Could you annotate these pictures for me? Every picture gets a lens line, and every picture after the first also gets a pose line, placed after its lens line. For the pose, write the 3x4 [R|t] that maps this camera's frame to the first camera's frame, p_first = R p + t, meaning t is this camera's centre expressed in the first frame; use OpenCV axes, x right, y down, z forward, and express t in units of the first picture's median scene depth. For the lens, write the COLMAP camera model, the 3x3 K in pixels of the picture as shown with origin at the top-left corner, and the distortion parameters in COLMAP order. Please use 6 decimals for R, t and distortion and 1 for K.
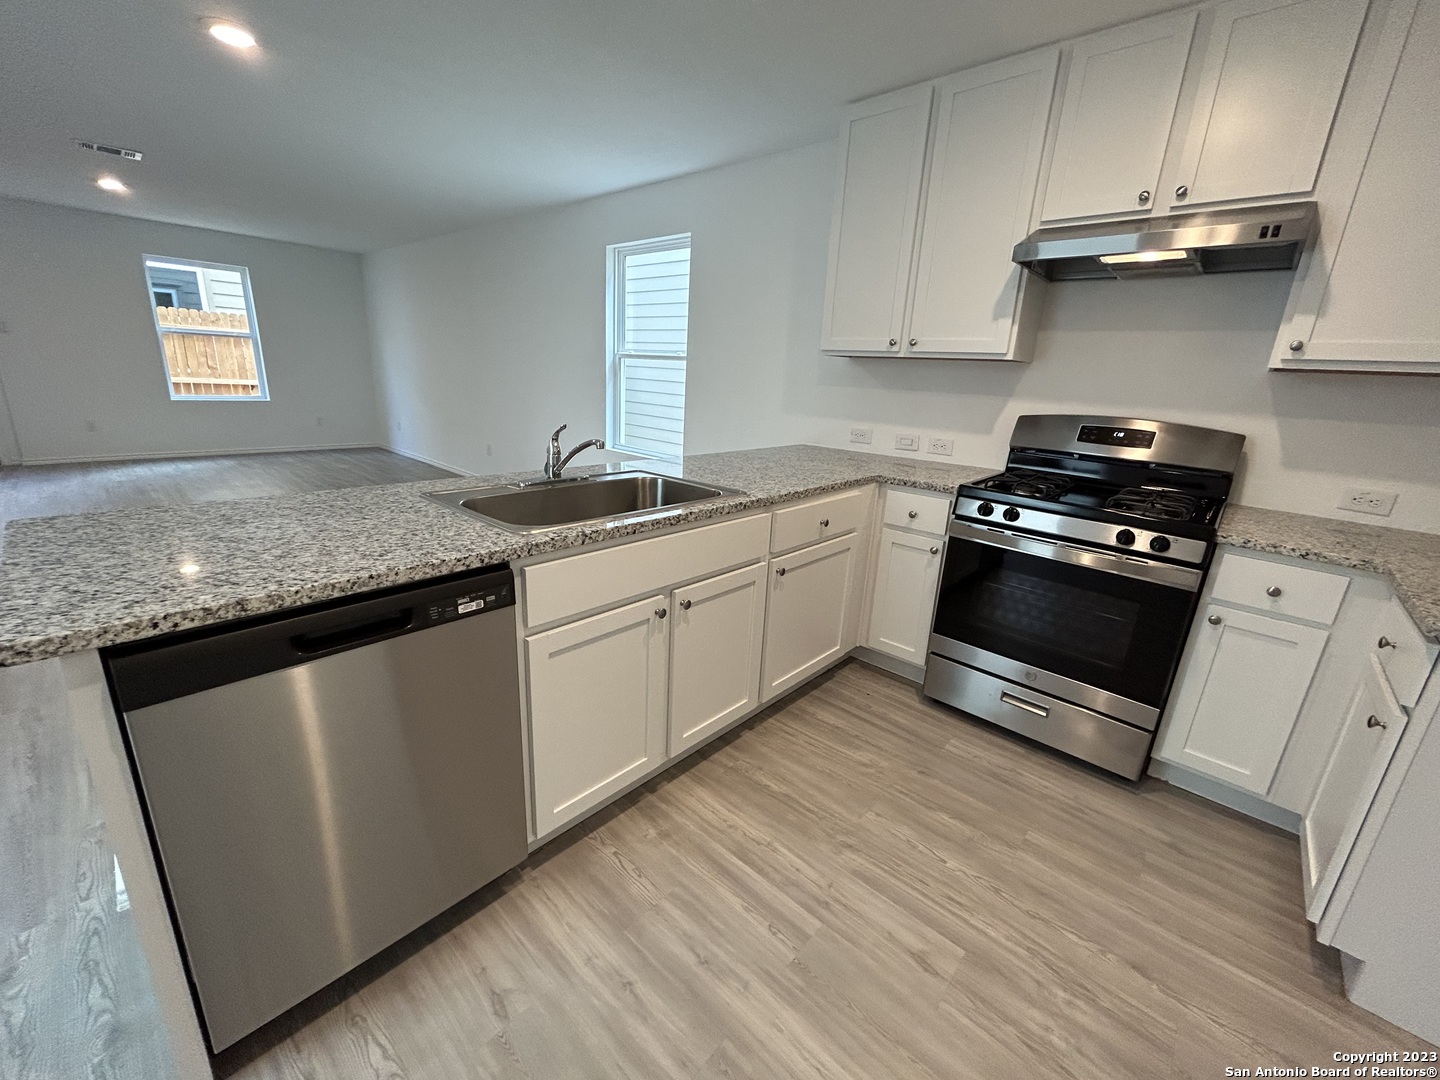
lens RADIAL K [[579.3, 0, 718.4], [0, 579.3, 536.5], [0, 0, 1]] dist [-0.001275, 0.000574]
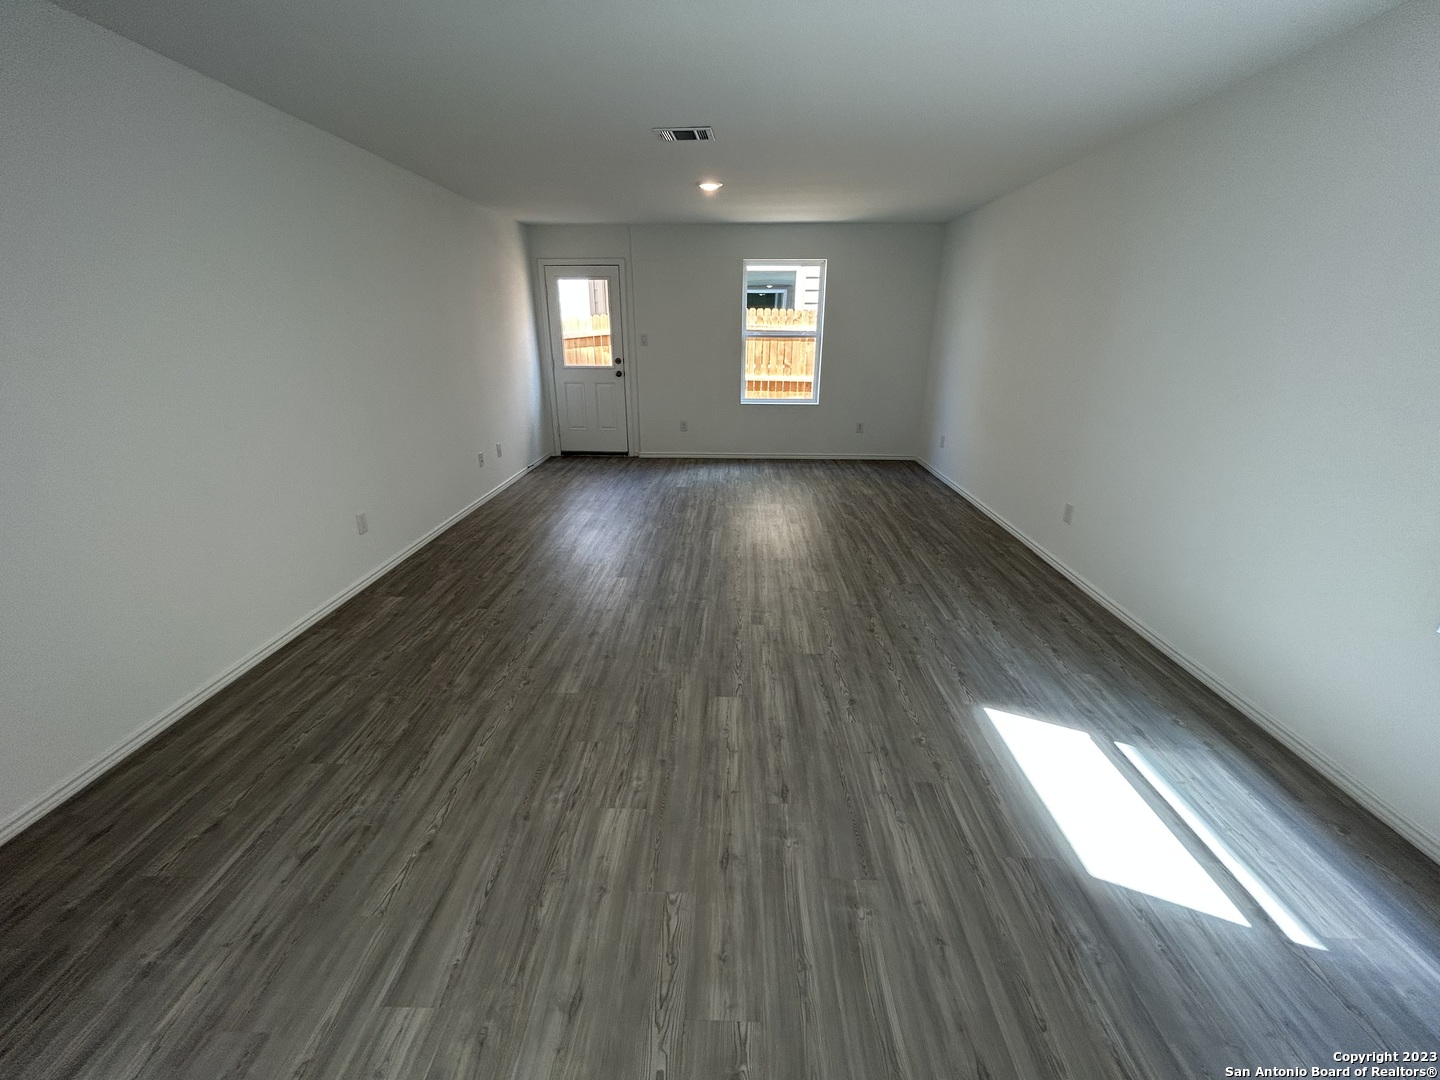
lens RADIAL K [[579.3, 0, 718.4], [0, 579.3, 536.5], [0, 0, 1]] dist [-0.001275, 0.000574]
pose [[0.647664, 0.211894, -0.731869, -0.565149], [-0.178248, 0.976033, 0.124846, -0.423701], [0.740783, 0.049596, 0.669911, 0.989986]]
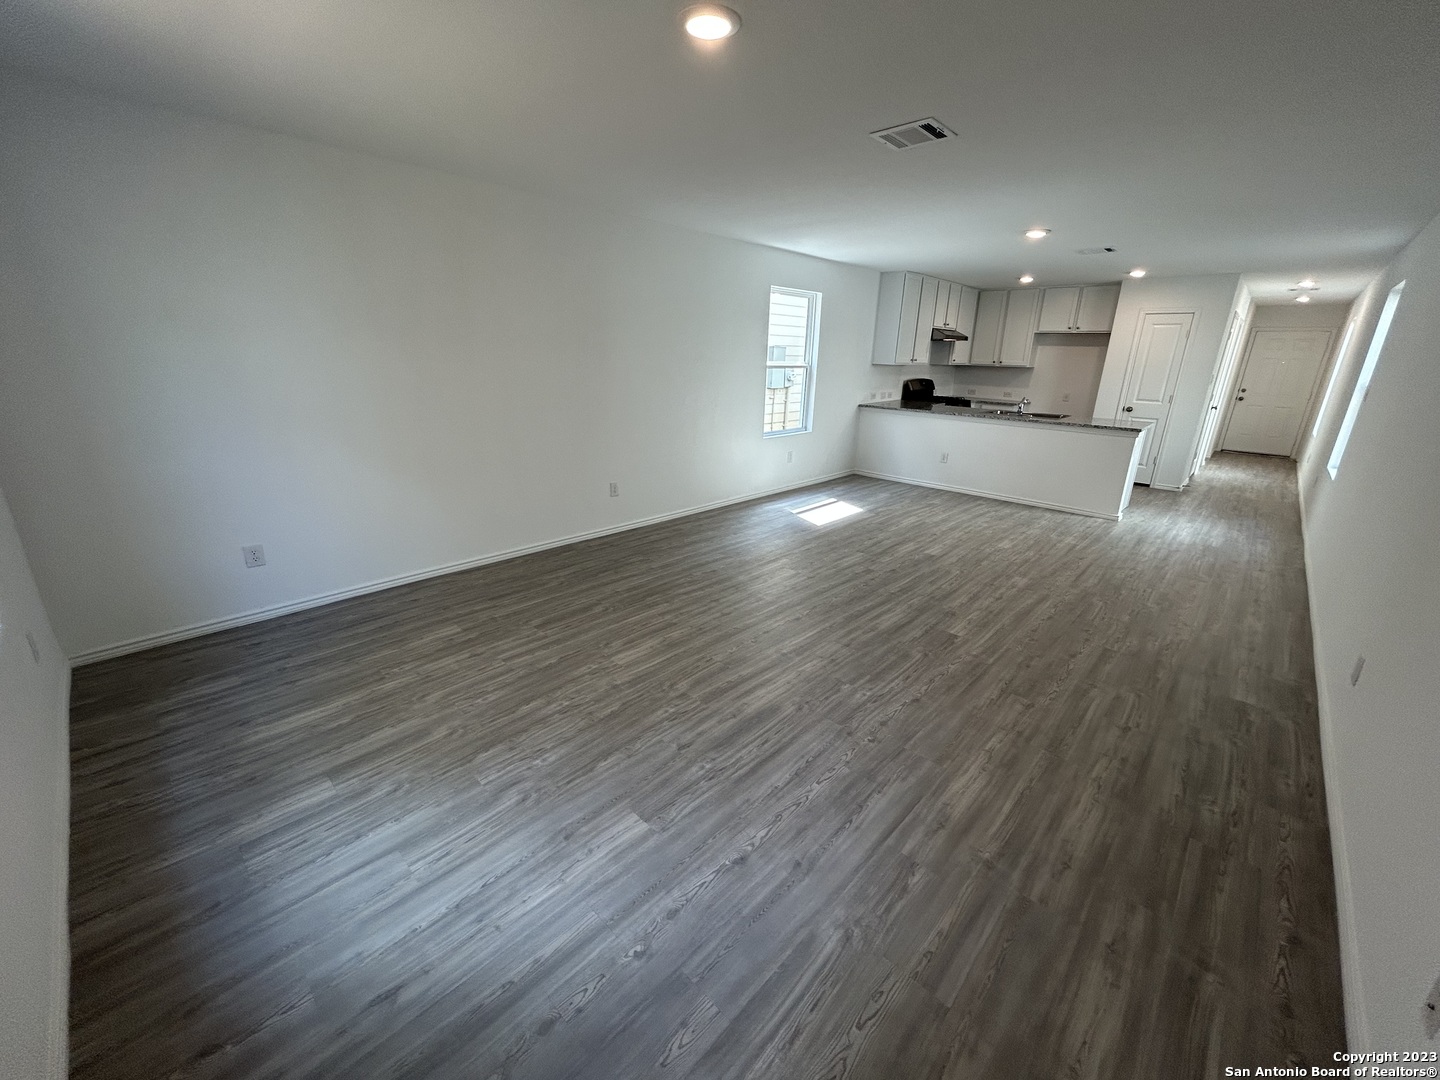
lens RADIAL K [[579.3, 0, 718.4], [0, 579.3, 536.5], [0, 0, 1]] dist [-0.001275, 0.000574]
pose [[0.021304, -0.355420, 0.934464, -3.637399], [0.251951, 0.906418, 0.339009, -1.018282], [-0.967506, 0.228217, 0.108859, 2.442921]]
